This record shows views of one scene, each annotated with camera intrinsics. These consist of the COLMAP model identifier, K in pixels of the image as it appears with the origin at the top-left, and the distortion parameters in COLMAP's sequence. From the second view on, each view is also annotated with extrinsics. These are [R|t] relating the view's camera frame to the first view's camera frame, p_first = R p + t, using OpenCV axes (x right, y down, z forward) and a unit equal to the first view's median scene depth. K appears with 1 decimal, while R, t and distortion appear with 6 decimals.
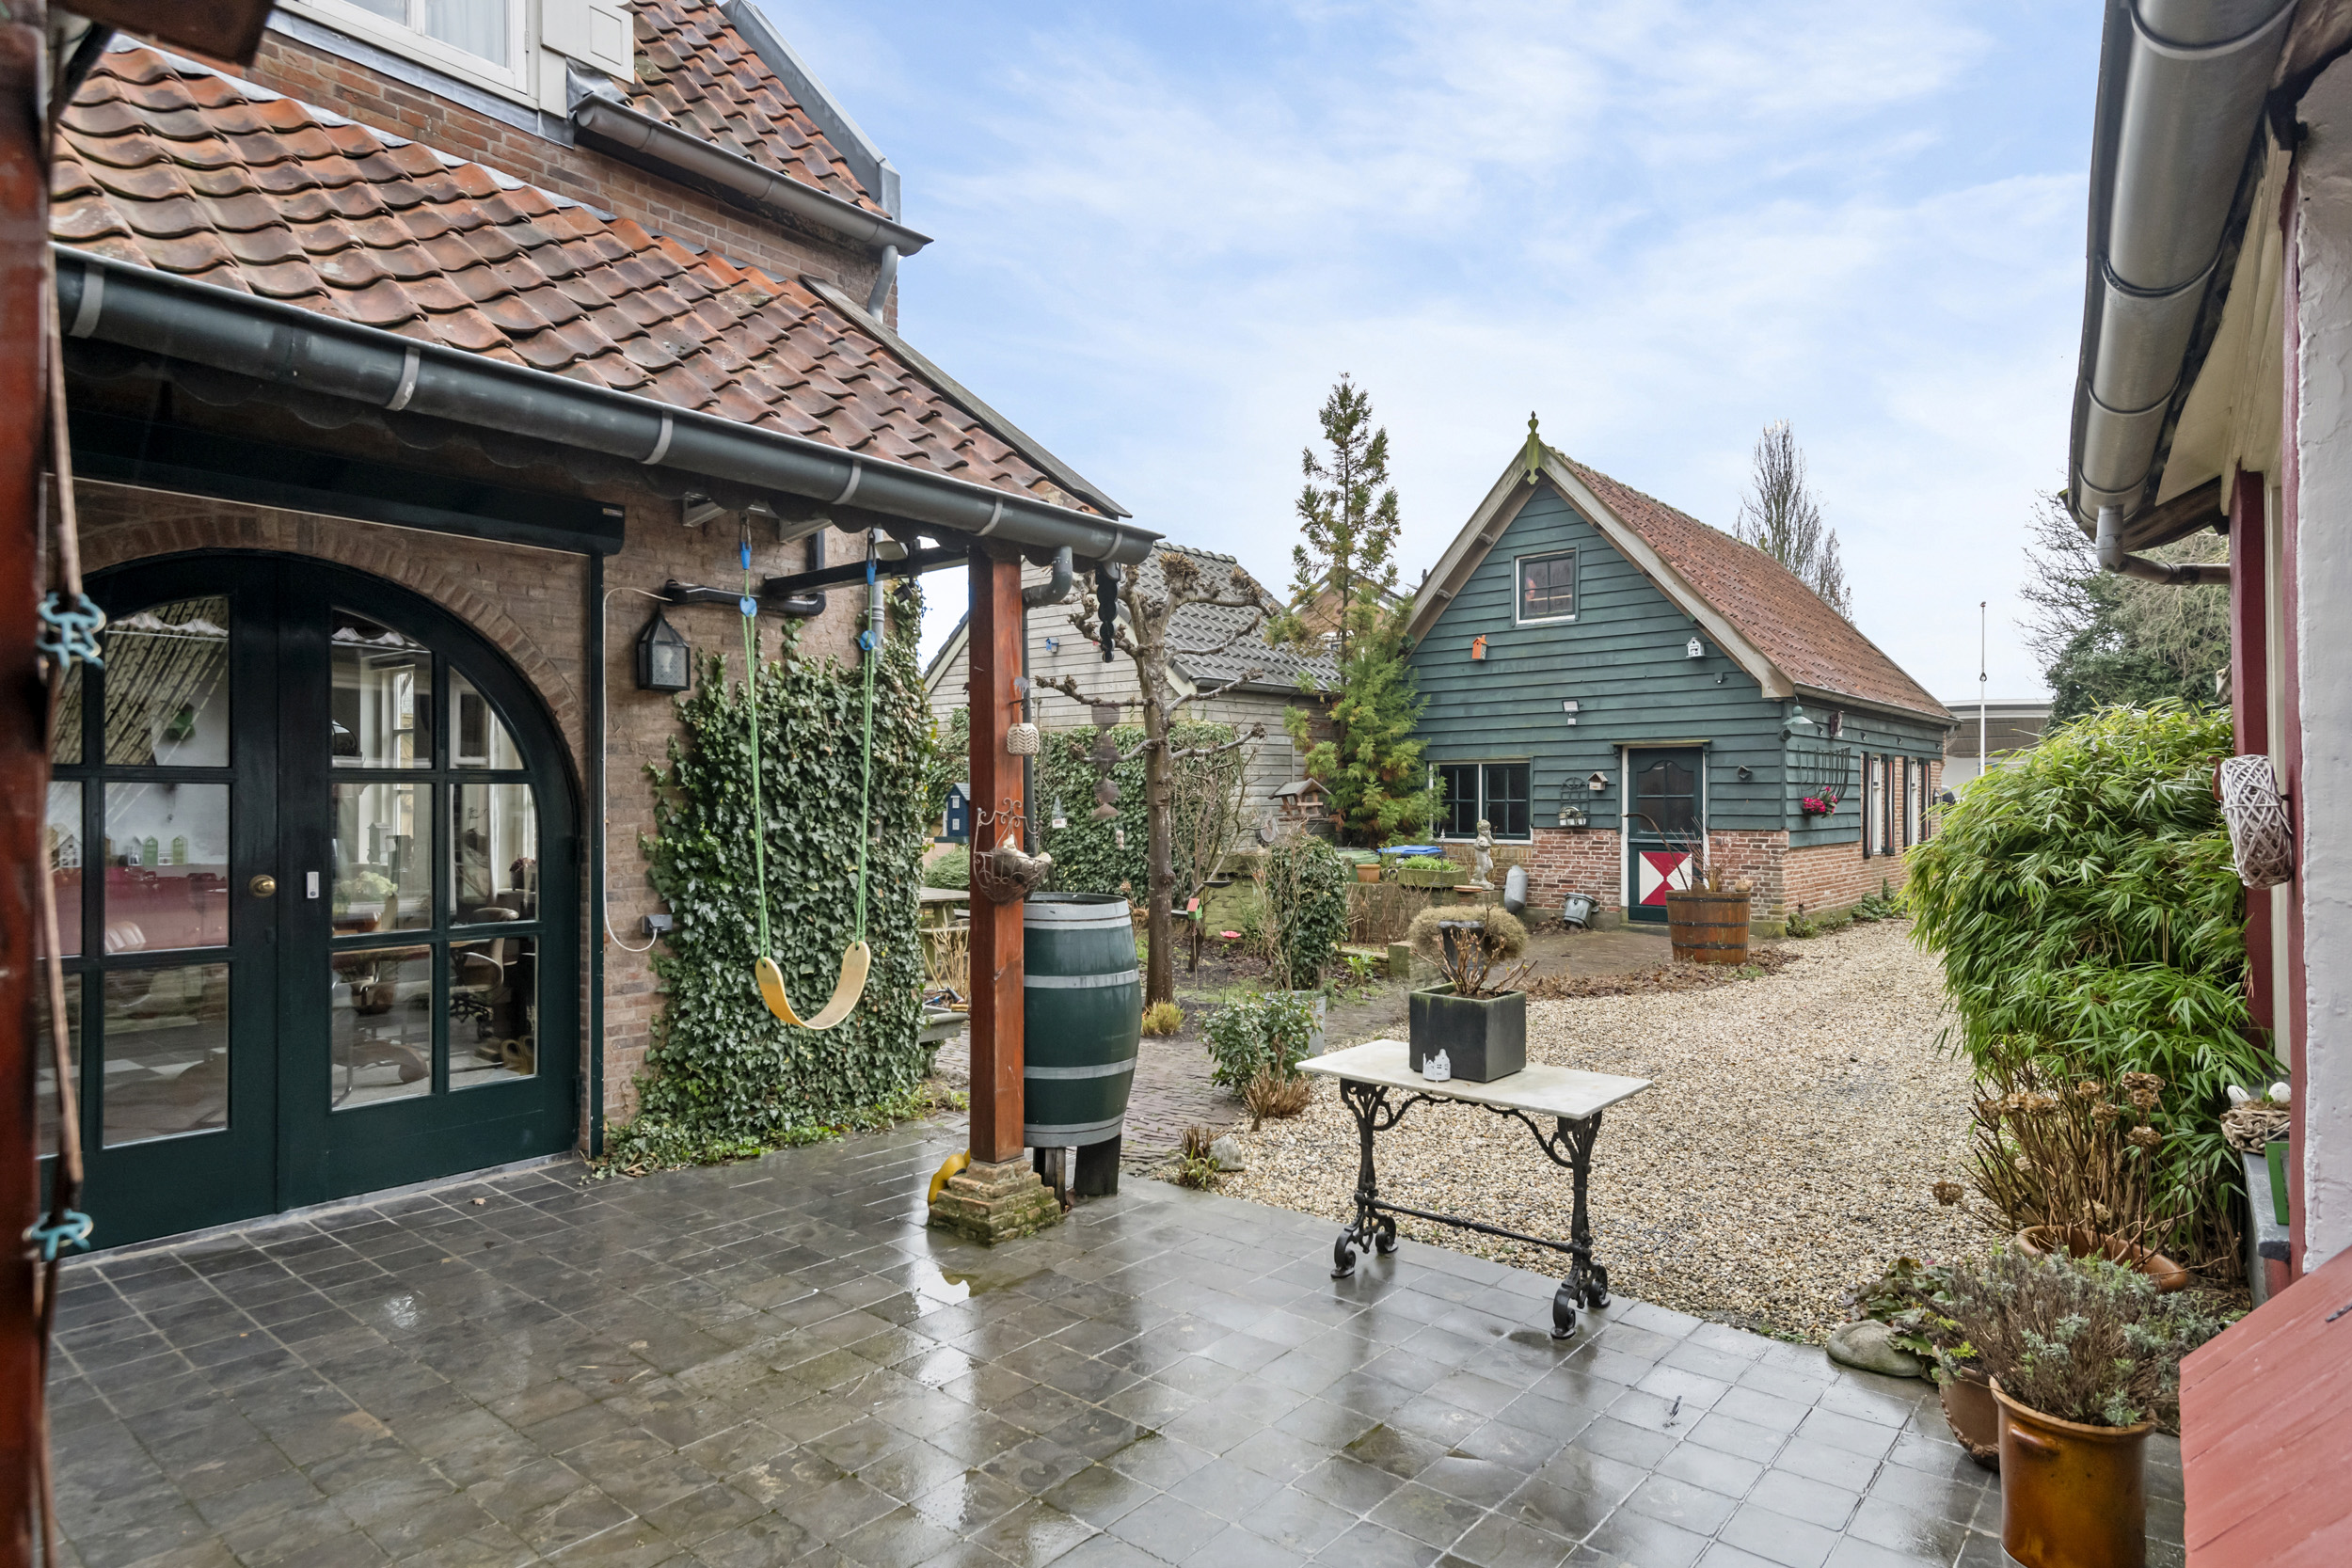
lens RADIAL K [[1311.8, 0, 1192.2], [0, 1311.8, 793.6], [0, 0, 1]] dist [0.034125, -0.008885]
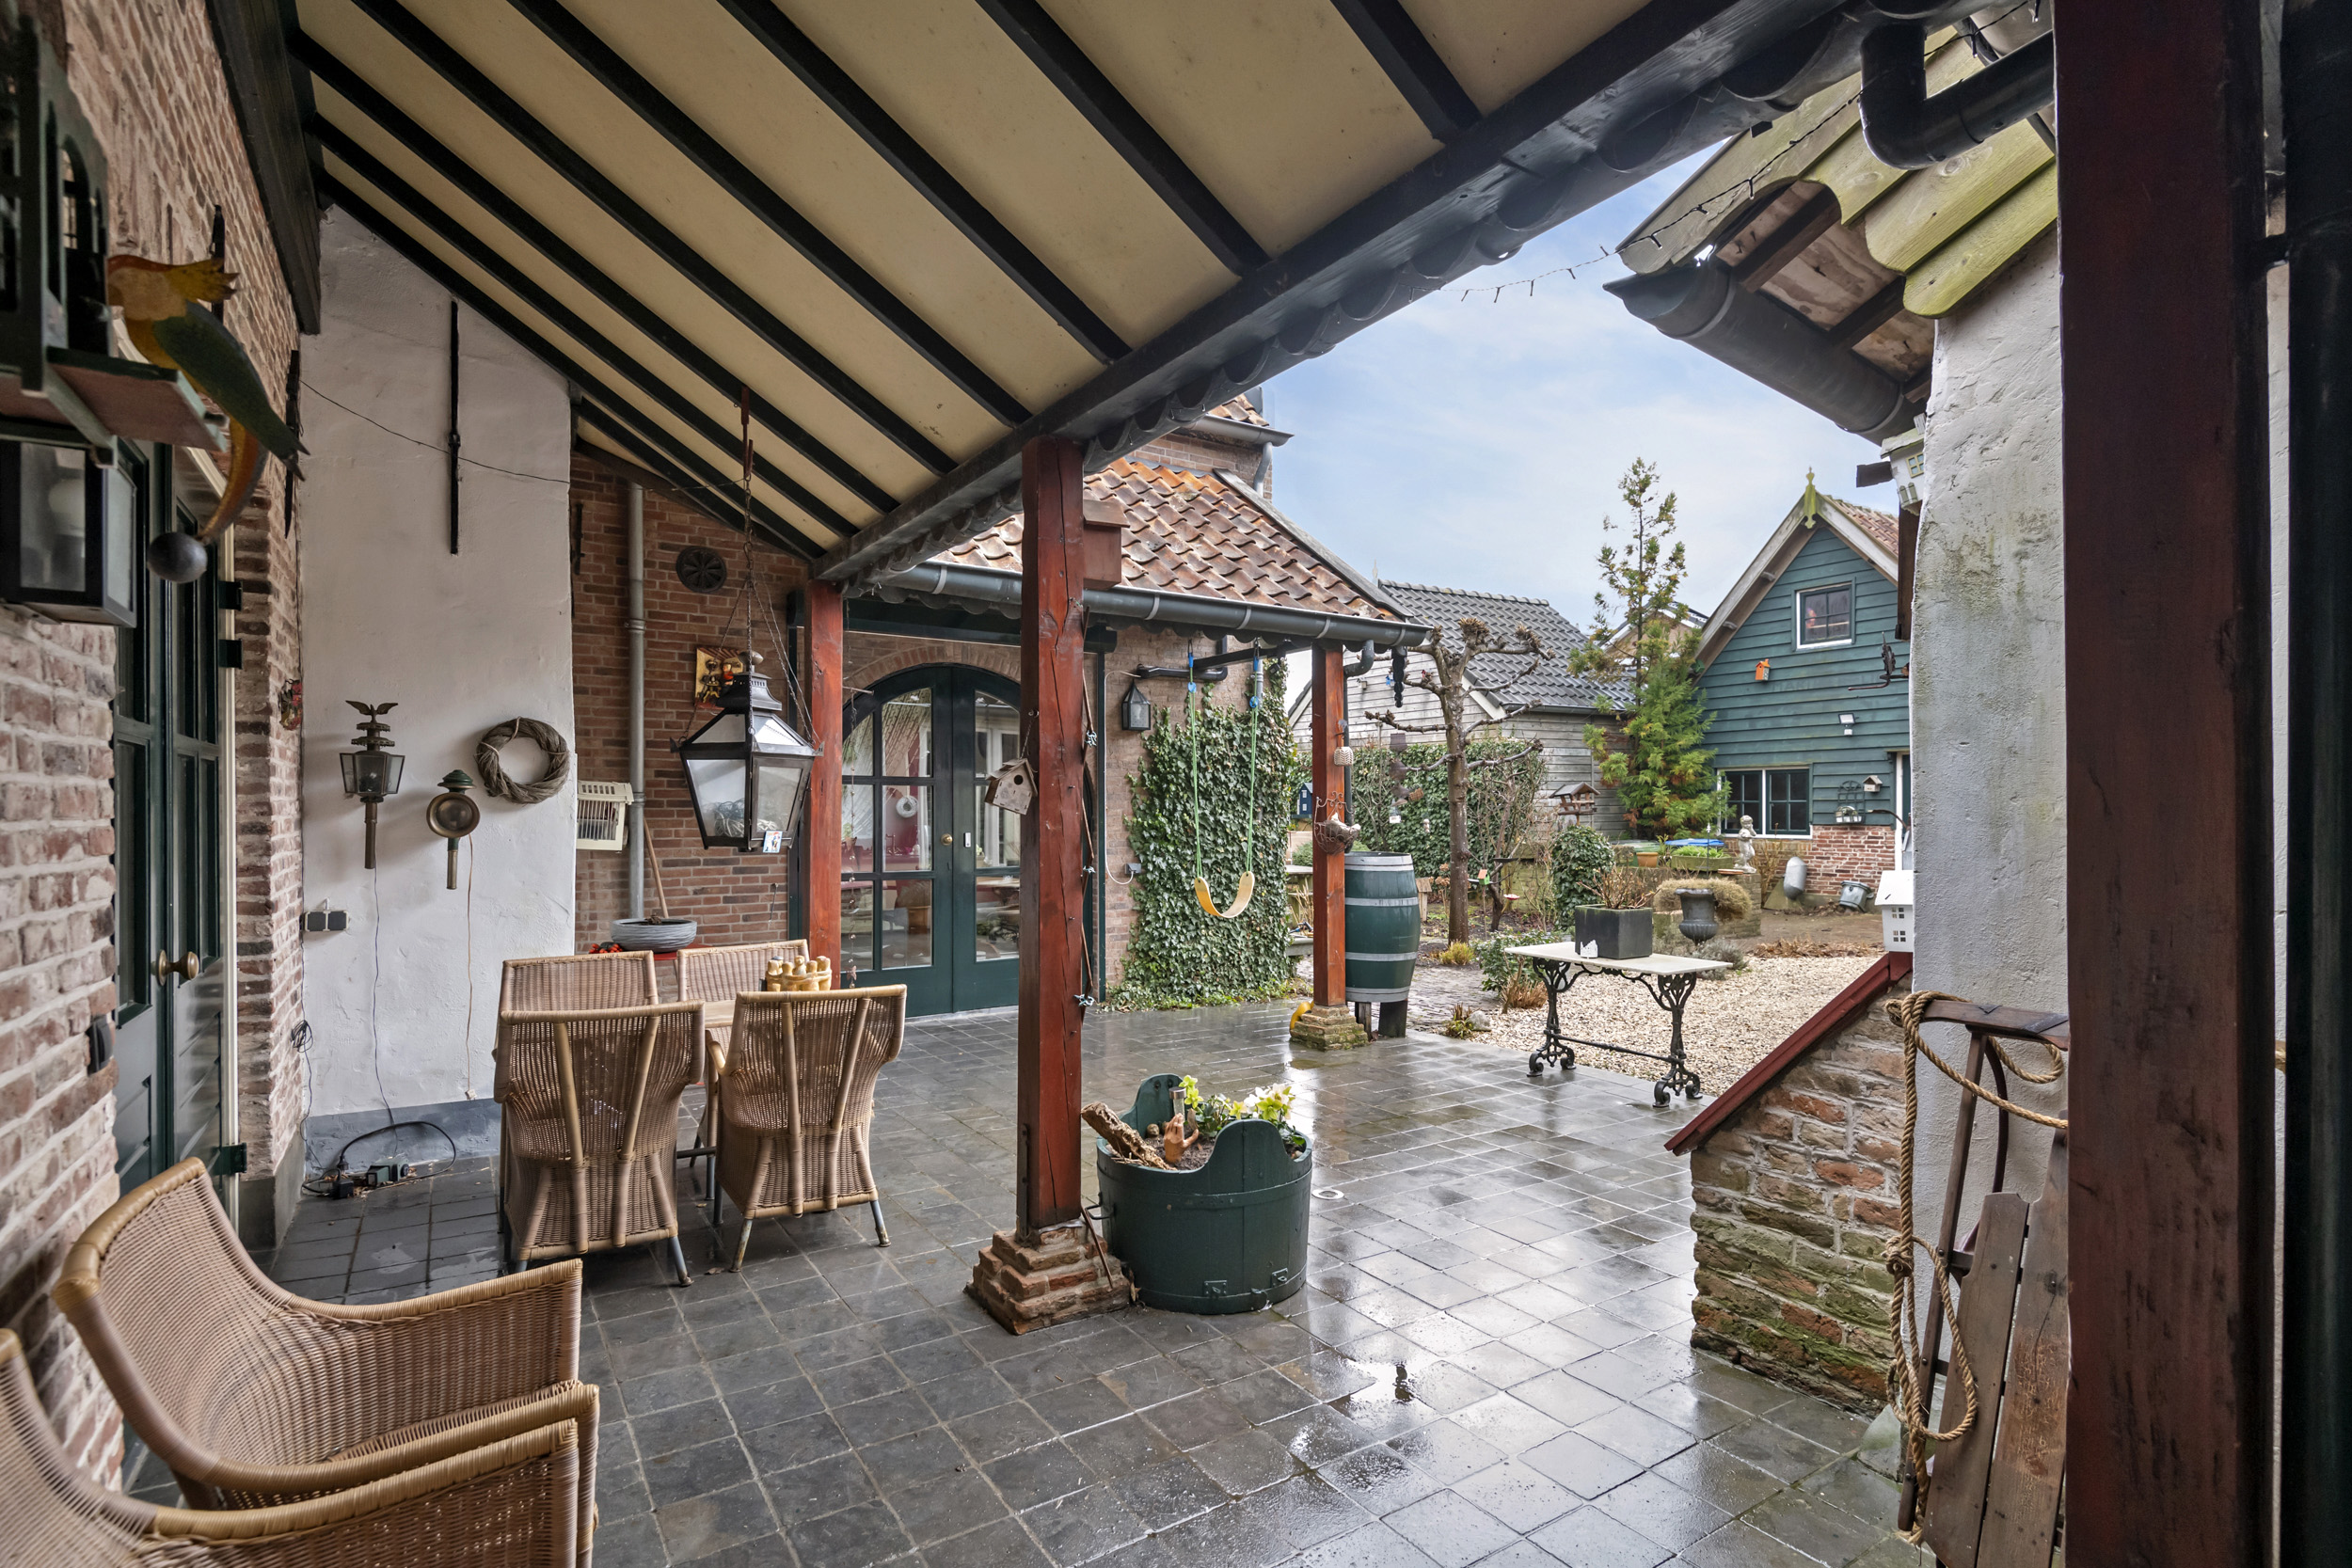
lens RADIAL K [[1135.0, 0, 1172.6], [0, 1135.0, 802.1], [0, 0, 1]] dist [0.011564, -0.001177]
pose [[0.952277, -0.002878, -0.305223, 0.082958], [0.002947, 0.999996, -0.000234, 0.013364], [0.305222, -0.000677, 0.952281, -0.353196]]
